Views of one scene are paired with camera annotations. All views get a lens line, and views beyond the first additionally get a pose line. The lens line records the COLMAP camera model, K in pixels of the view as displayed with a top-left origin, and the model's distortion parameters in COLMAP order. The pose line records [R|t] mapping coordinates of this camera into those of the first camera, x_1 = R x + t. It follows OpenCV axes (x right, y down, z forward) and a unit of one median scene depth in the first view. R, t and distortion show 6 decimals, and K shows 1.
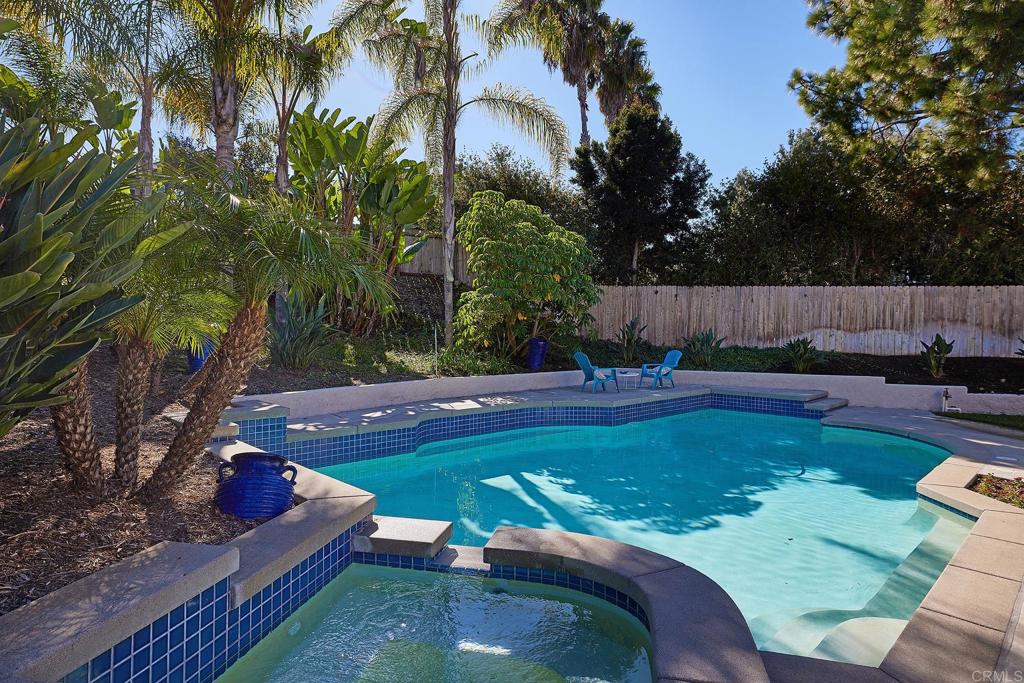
lens RADIAL K [[587.6, 0, 516.1], [0, 587.6, 329.8], [0, 0, 1]] dist [-0.006179, -0.001275]
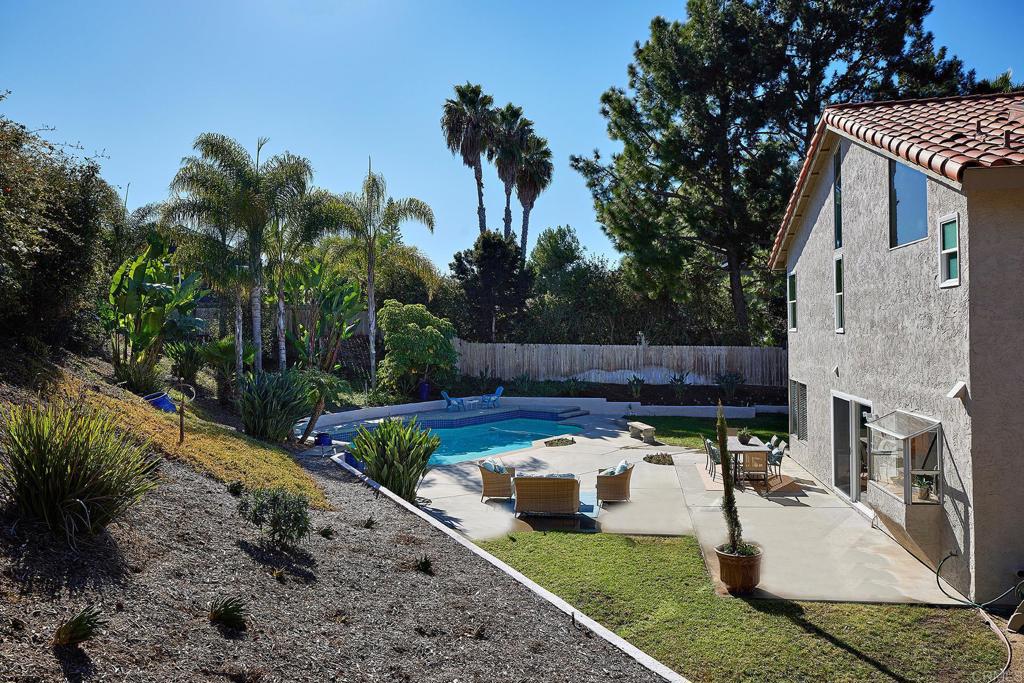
lens RADIAL K [[656.5, 0, 506.8], [0, 656.5, 339.7], [0, 0, 1]] dist [0.003227, -0.000148]
pose [[0.997096, -0.028706, 0.070542, 0.140726], [0.028332, 0.999579, 0.006294, -0.113185], [-0.070693, -0.004277, 0.997489, -0.942971]]
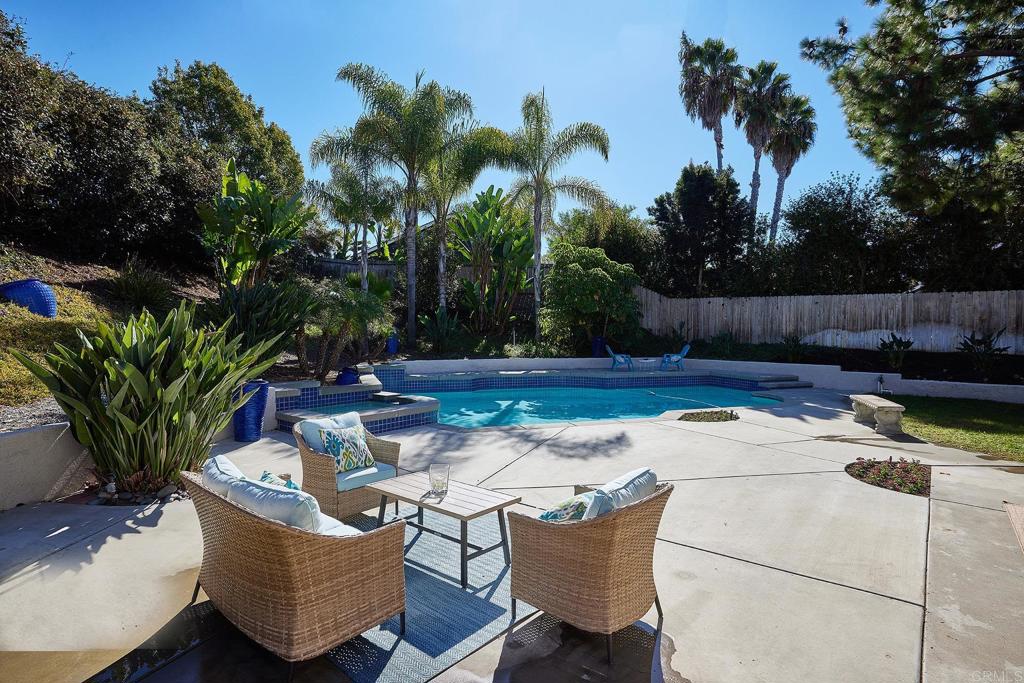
lens RADIAL K [[511.3, 0, 508.9], [0, 511.3, 337.6], [0, 0, 1]] dist [-0.043911, 0.028883]
pose [[0.902451, 0.001436, -0.430790, 0.383585], [0.003155, 0.999946, 0.009944, 0.003872], [0.430780, -0.010333, 0.902398, -0.282948]]
